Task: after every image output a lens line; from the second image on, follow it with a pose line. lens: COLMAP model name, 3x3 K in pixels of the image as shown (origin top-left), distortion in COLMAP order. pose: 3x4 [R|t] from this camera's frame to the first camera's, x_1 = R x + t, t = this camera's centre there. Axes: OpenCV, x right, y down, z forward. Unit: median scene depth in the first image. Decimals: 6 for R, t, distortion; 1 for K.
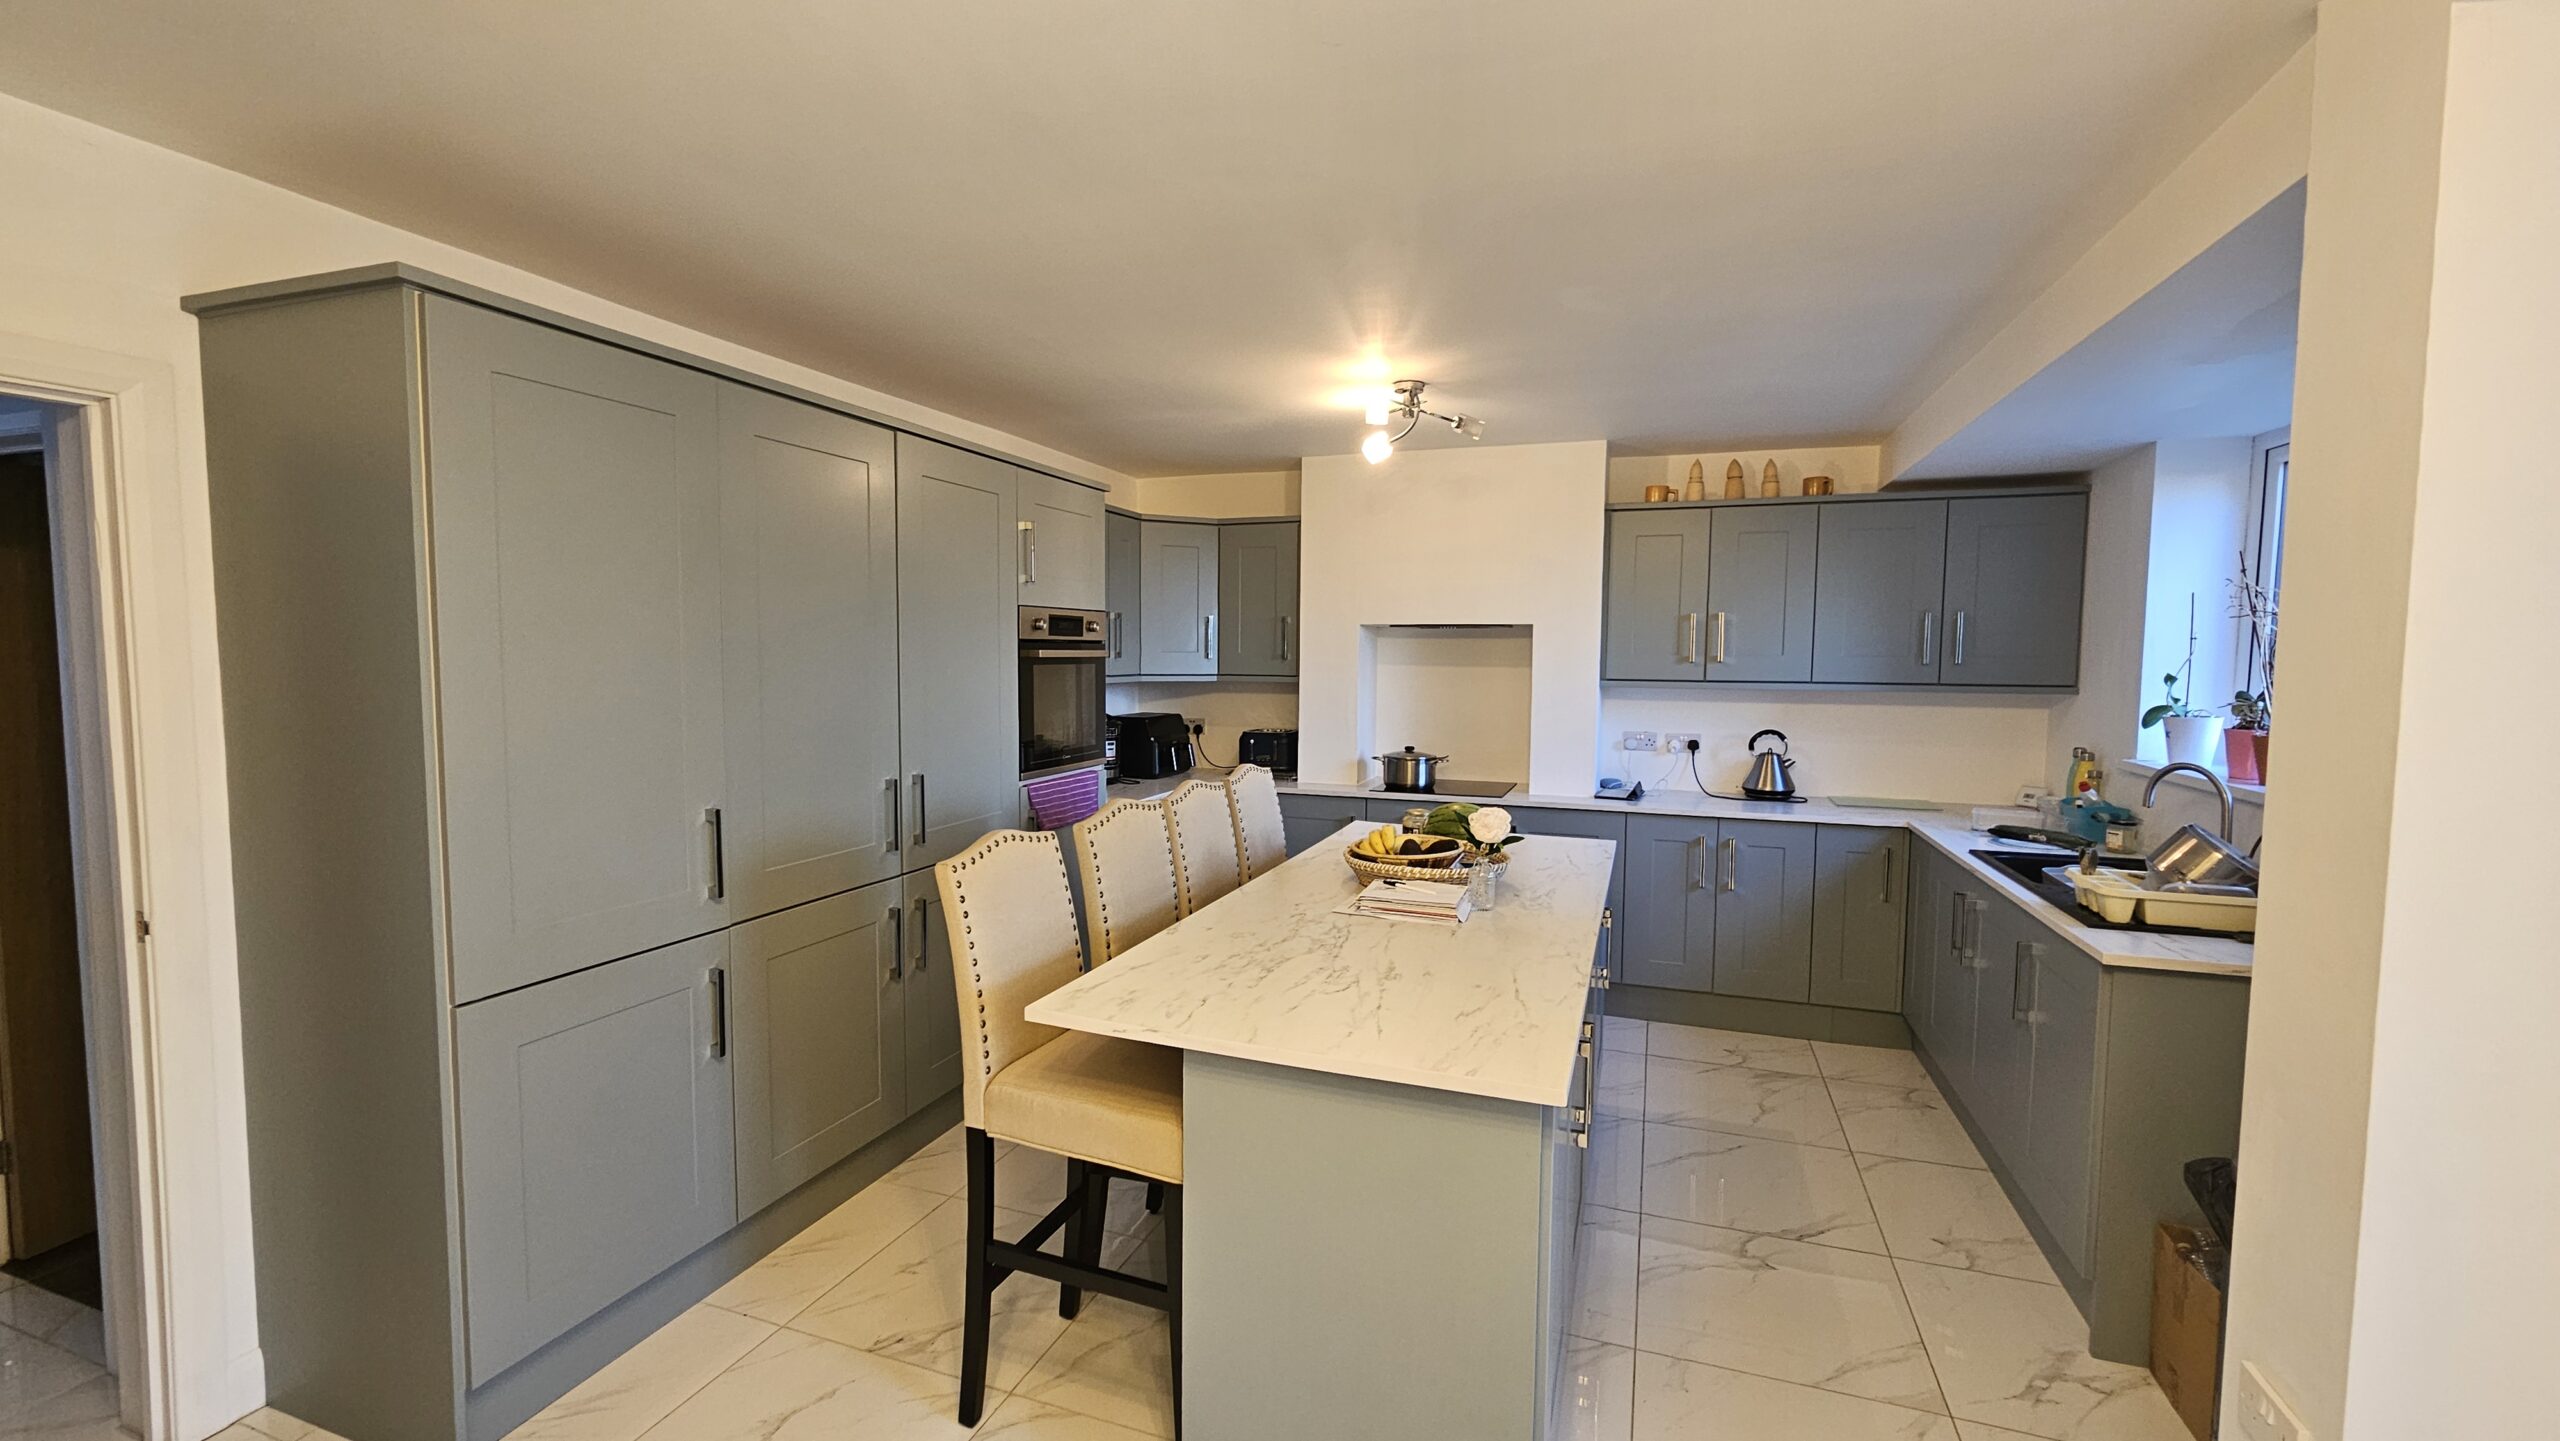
lens RADIAL K [[1052.6, 0, 1280.0], [0, 1052.6, 720.5], [0, 0, 1]] dist [-0.001269, -0.000146]
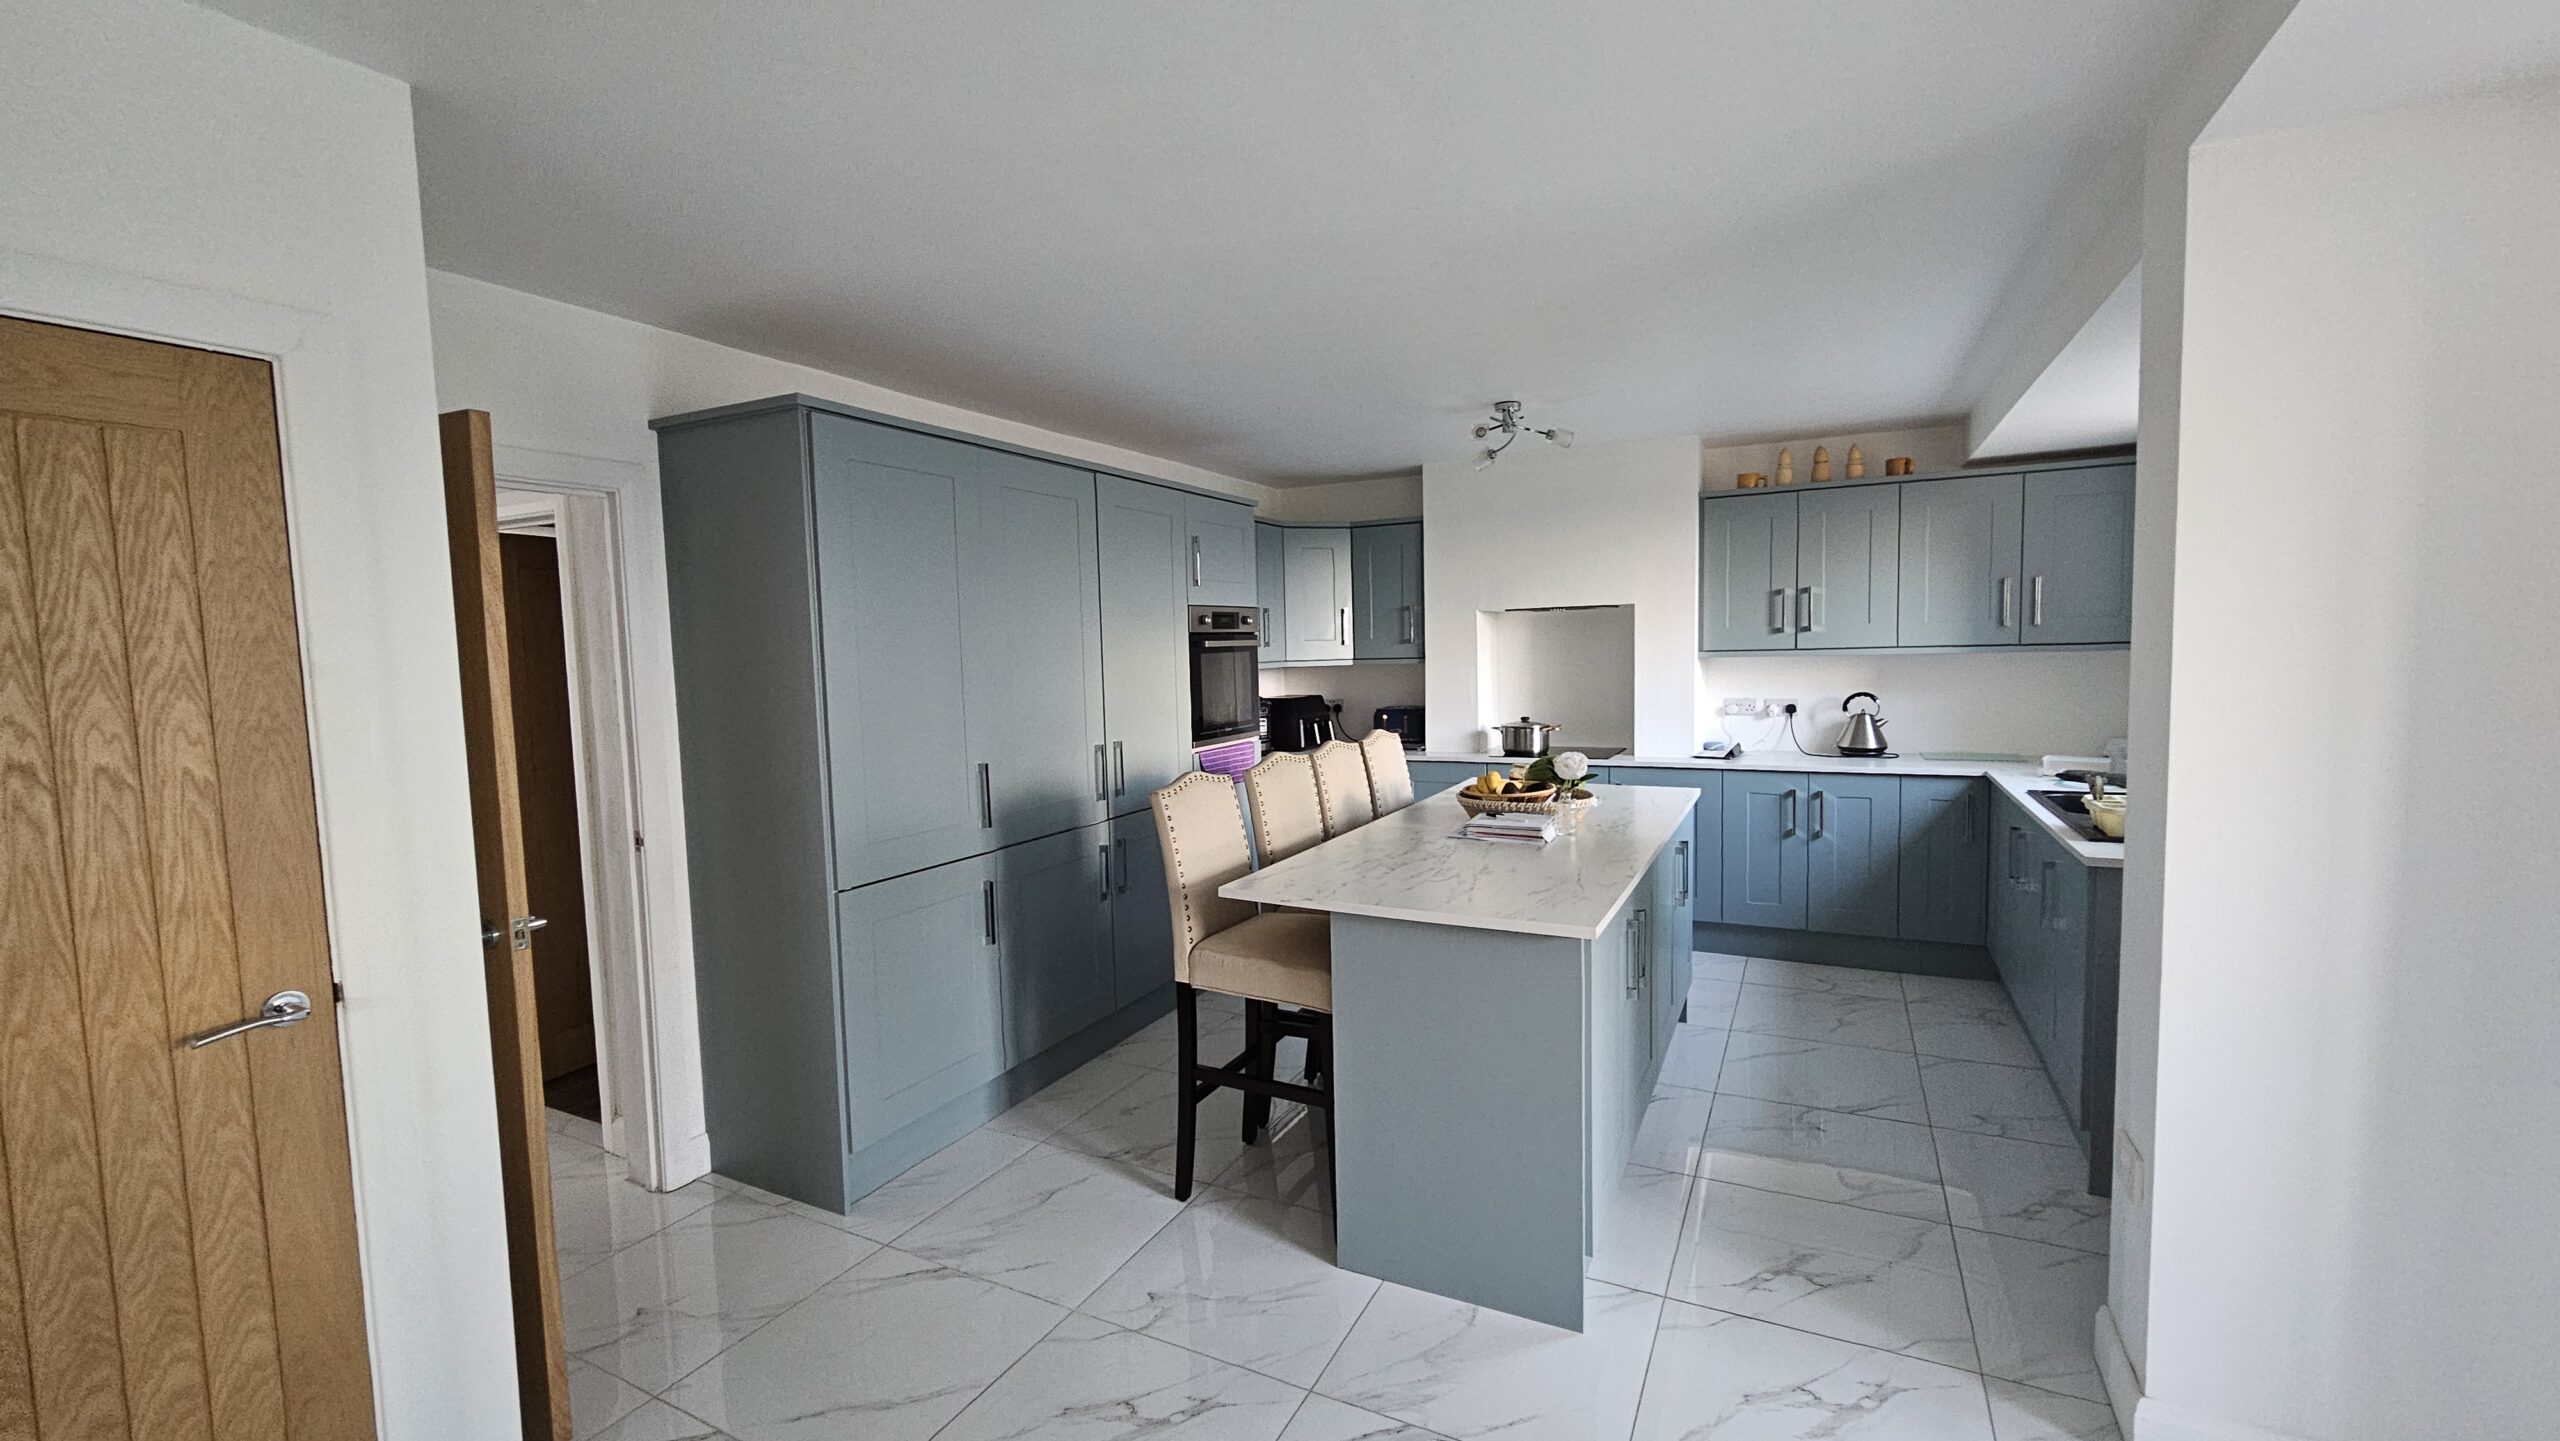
lens RADIAL K [[1052.7, 0, 1280.0], [0, 1052.7, 720.5], [0, 0, 1]] dist [0.001877, 0.000046]
pose [[0.990675, -0.024351, -0.134049, 0.017063], [0.025449, 0.999655, 0.006488, 0.018638], [0.133845, -0.009839, 0.990953, -0.189334]]
